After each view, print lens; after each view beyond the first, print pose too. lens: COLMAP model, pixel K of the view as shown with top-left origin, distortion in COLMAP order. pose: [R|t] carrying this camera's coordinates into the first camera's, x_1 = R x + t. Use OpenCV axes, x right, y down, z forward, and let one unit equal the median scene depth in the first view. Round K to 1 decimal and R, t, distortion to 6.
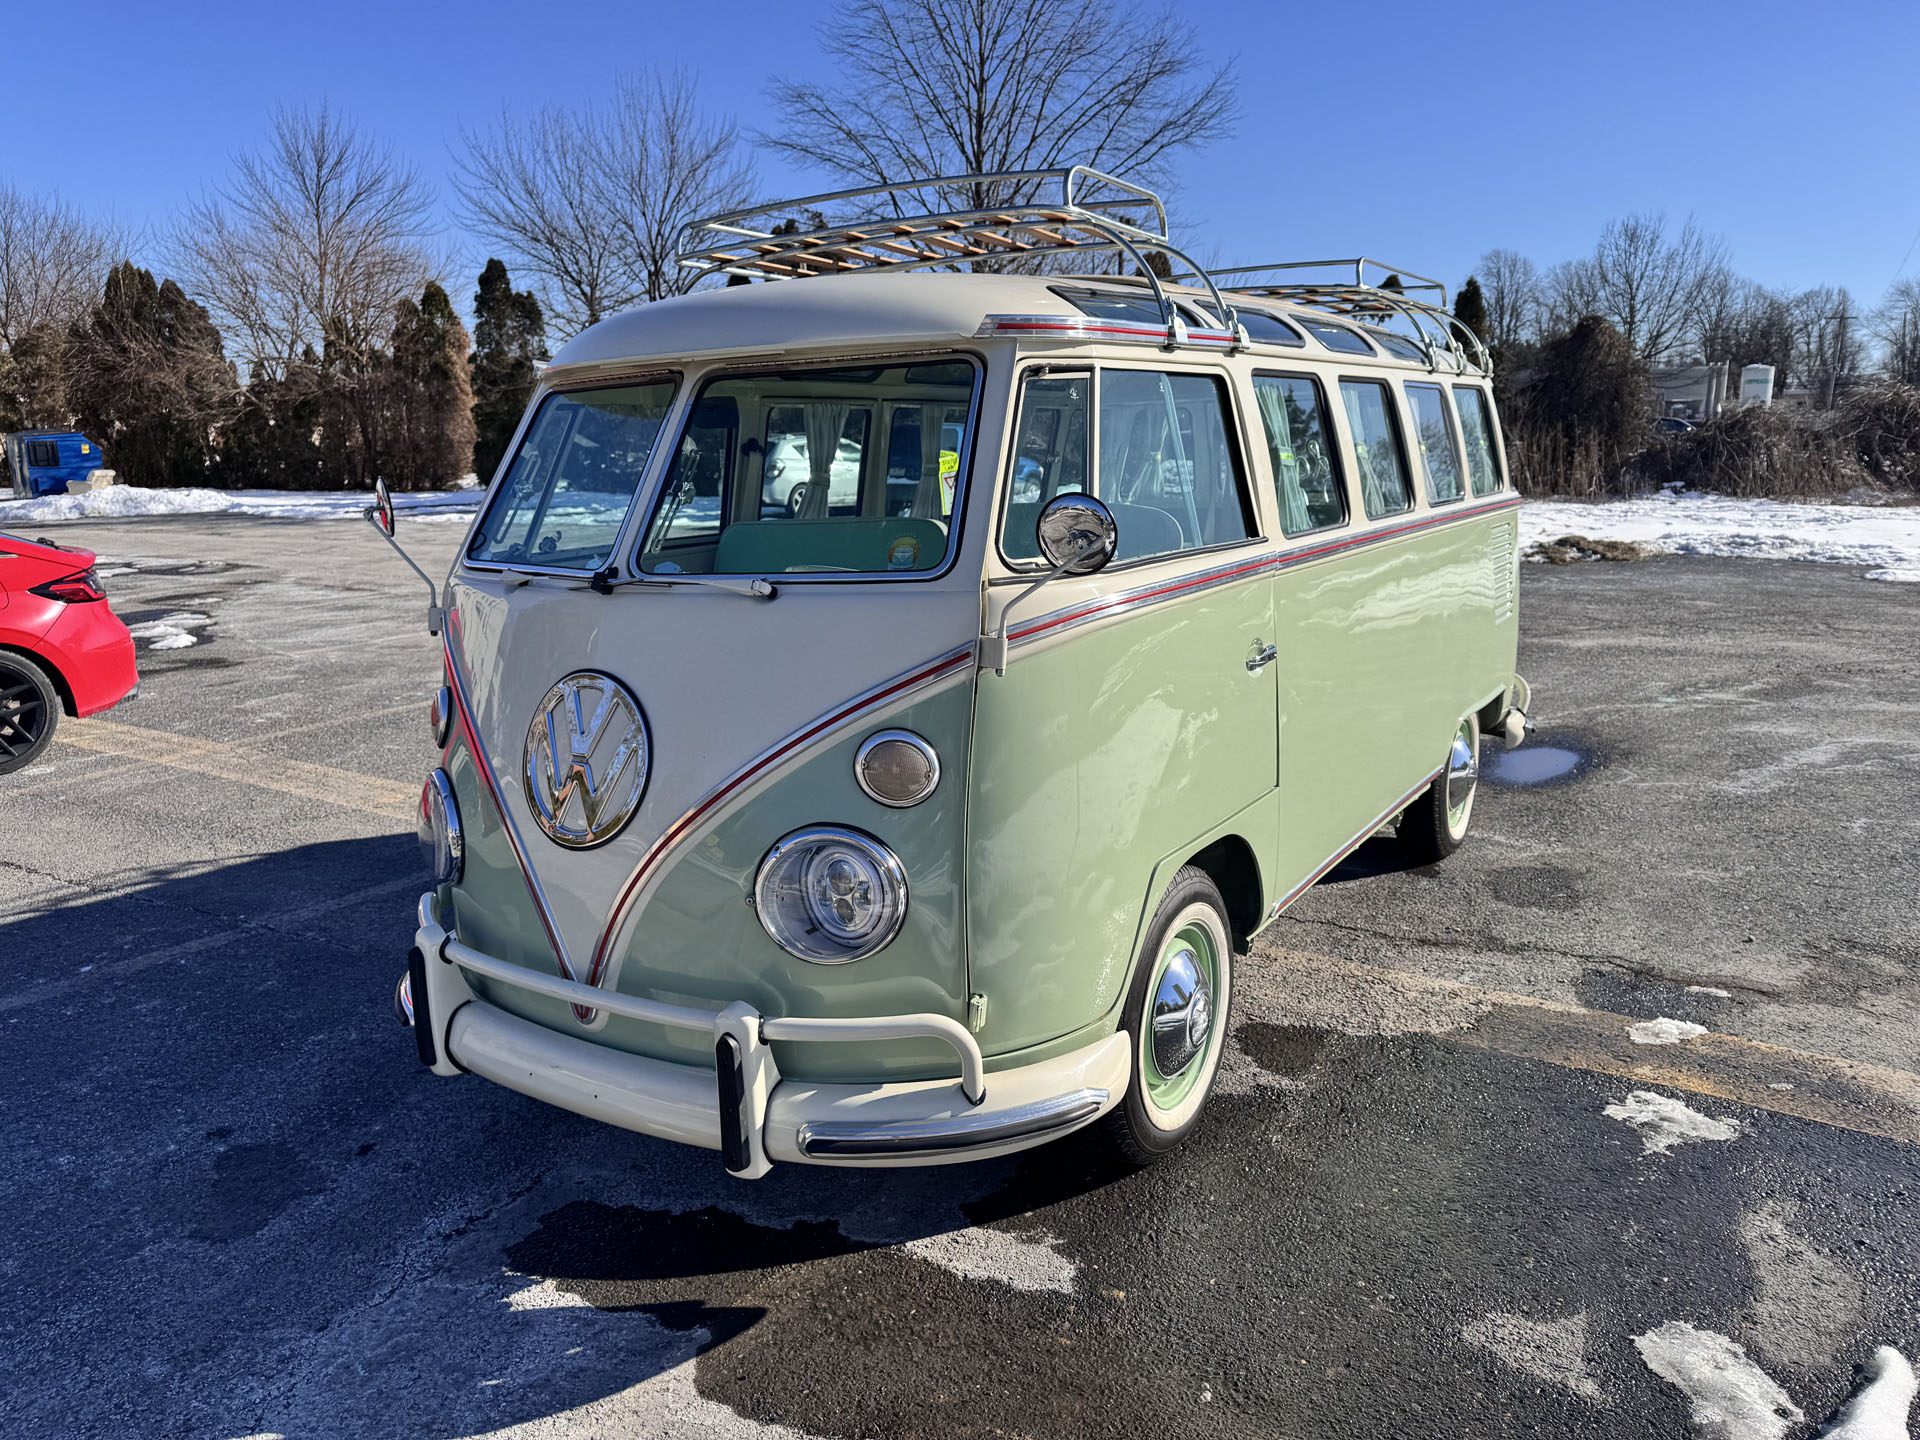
lens RADIAL K [[1326.7, 0, 966.4], [0, 1326.7, 711.4], [0, 0, 1]] dist [0.010137, -0.004096]
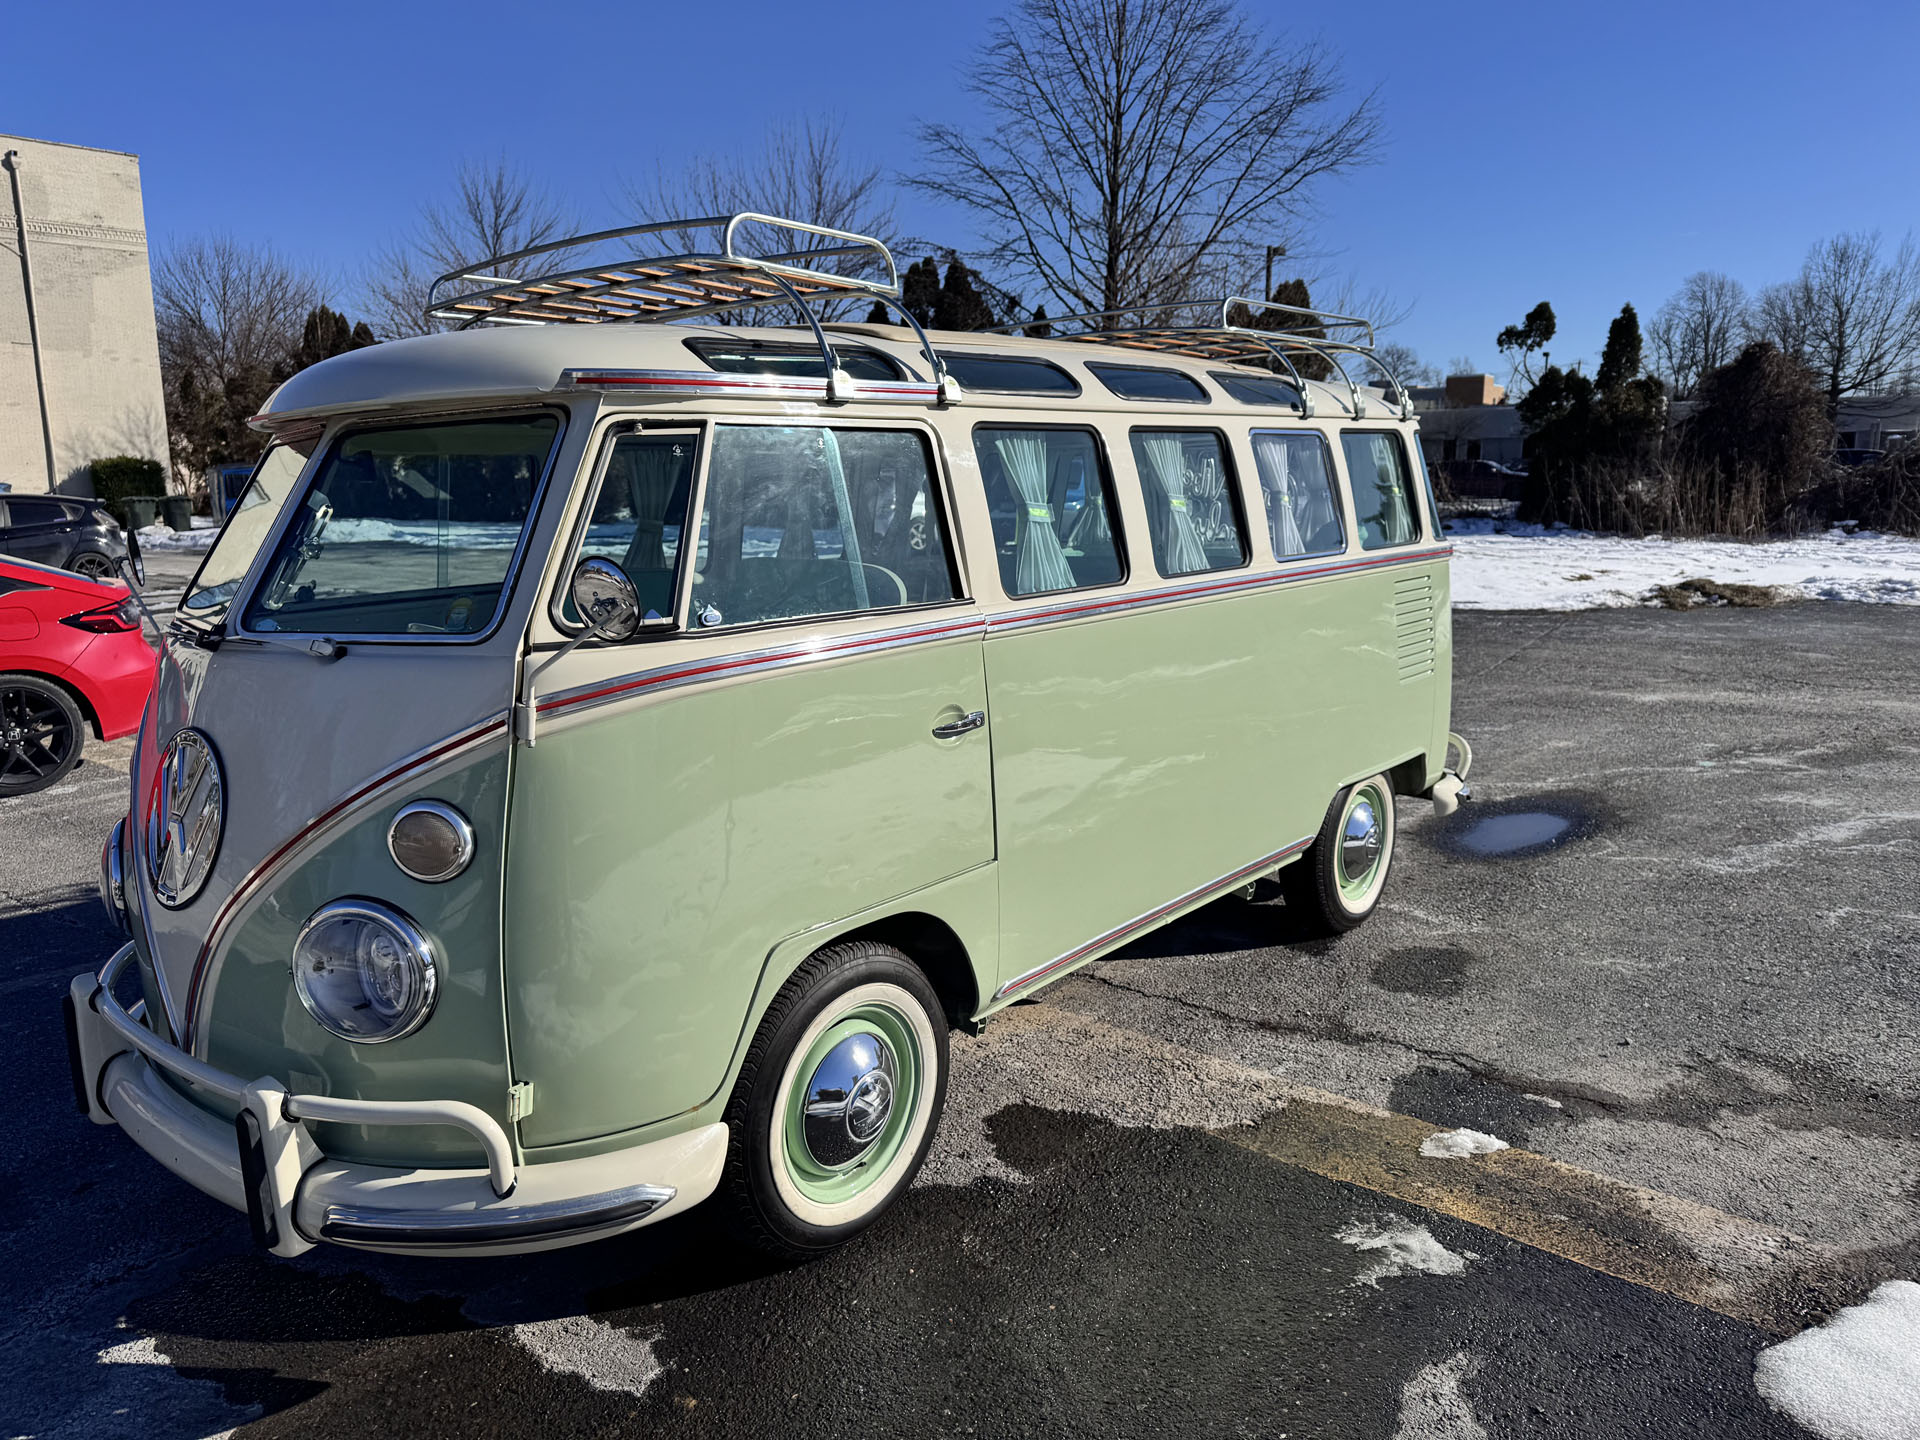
lens RADIAL K [[1322.8, 0, 969.2], [0, 1322.8, 726.3], [0, 0, 1]] dist [0.029965, -0.030402]
pose [[0.992664, 0.023622, -0.118578, 0.125177], [-0.025131, 0.999621, -0.011247, -0.010819], [0.118268, 0.014144, 0.992881, 0.024210]]
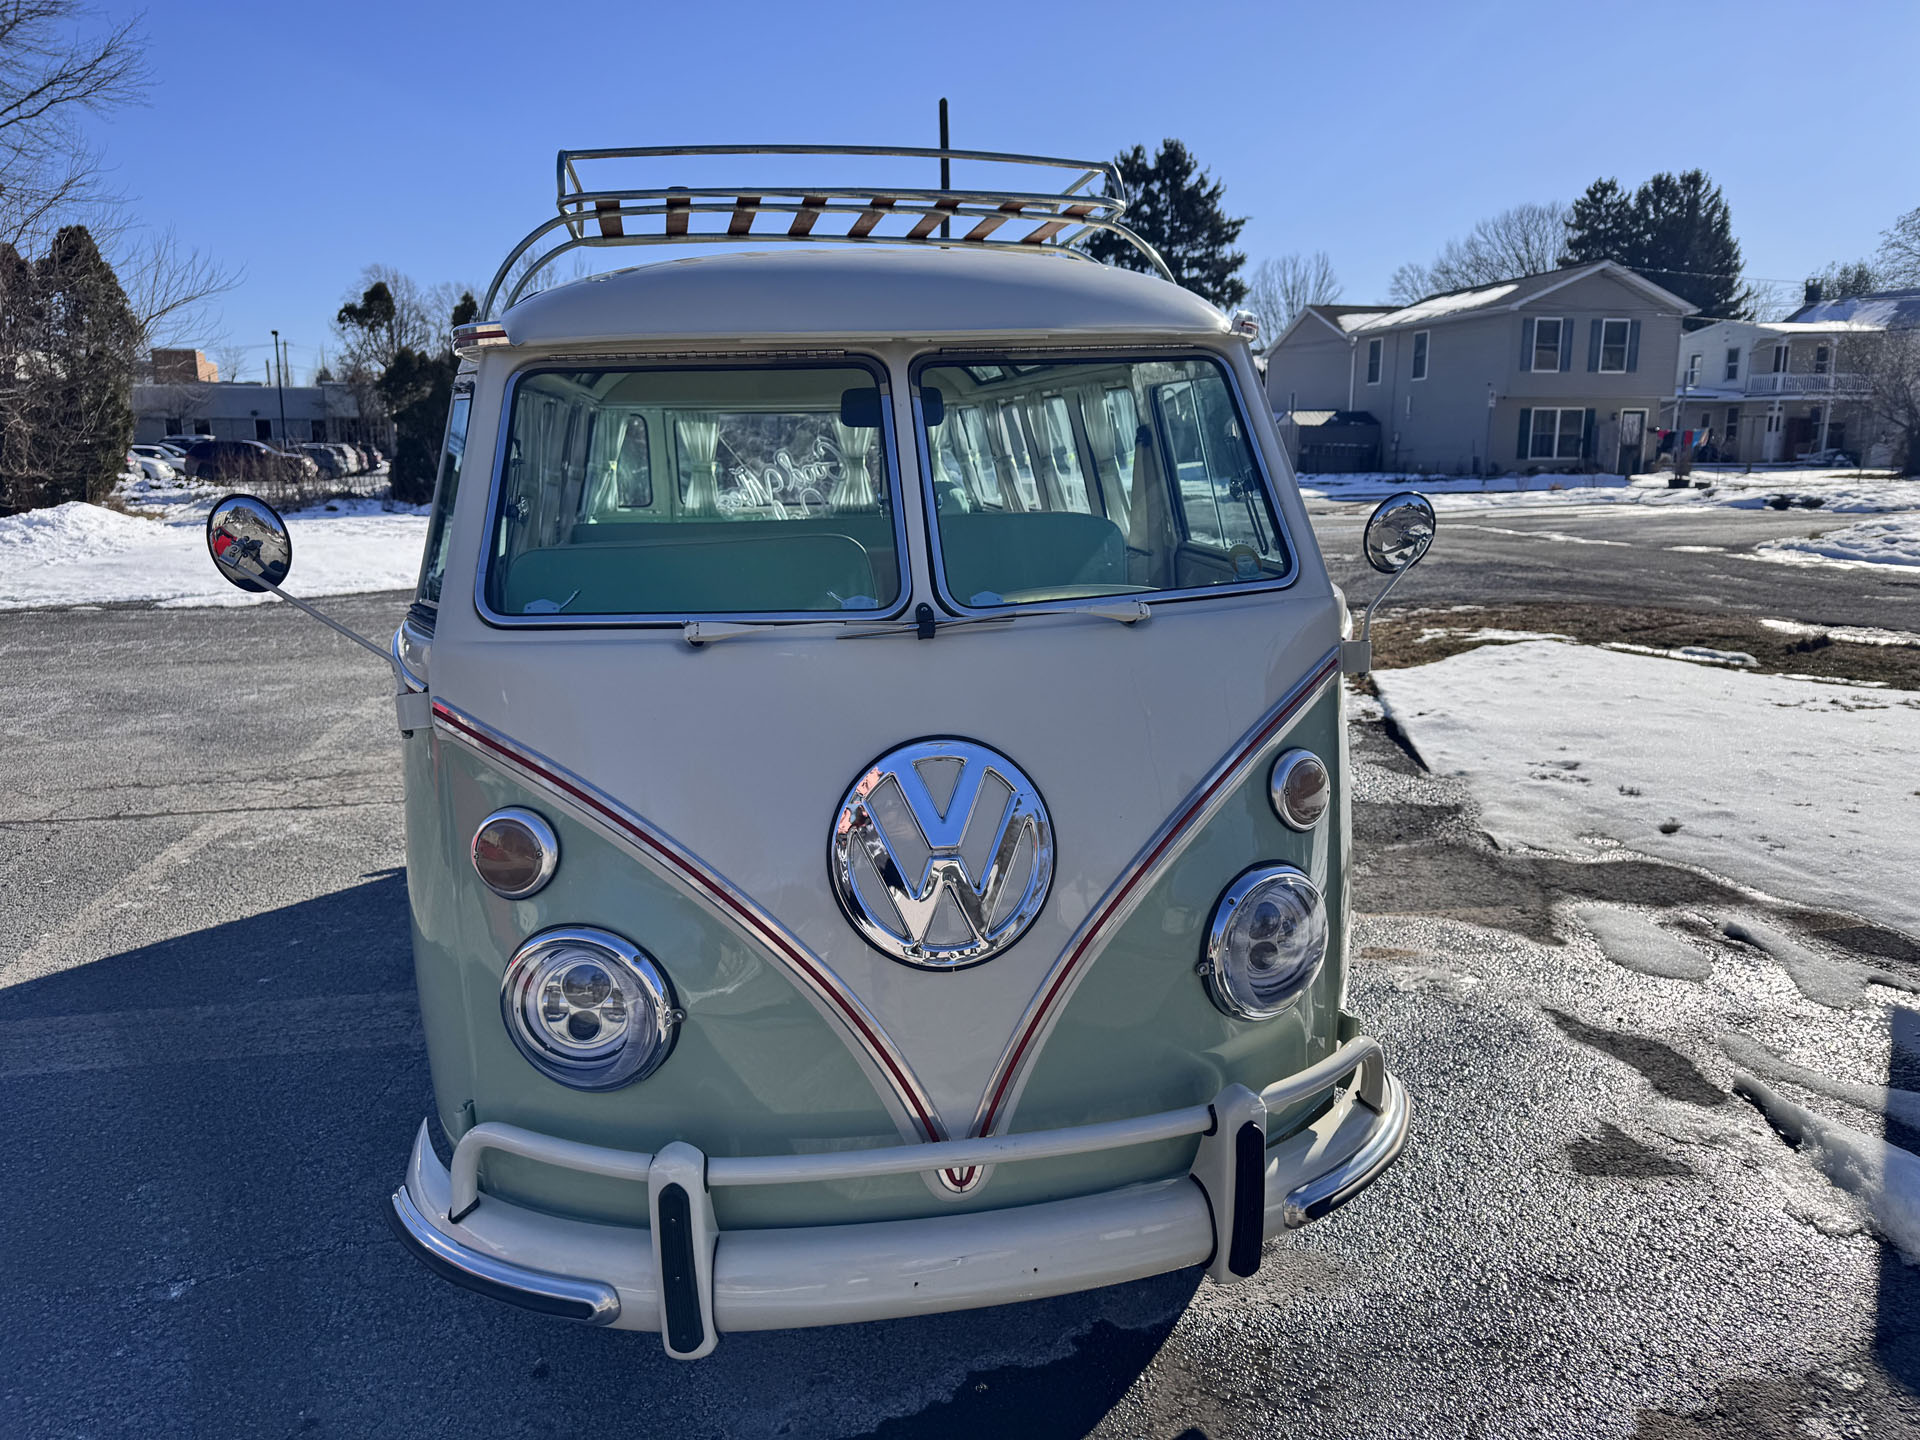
lens RADIAL K [[1337.3, 0, 969.4], [0, 1337.3, 694.2], [0, 0, 1]] dist [0.004822, -0.007815]
pose [[0.719382, -0.118853, 0.684371, -0.242840], [0.136139, 0.990269, 0.028873, -0.022824], [-0.681143, 0.072399, 0.728562, 0.127372]]
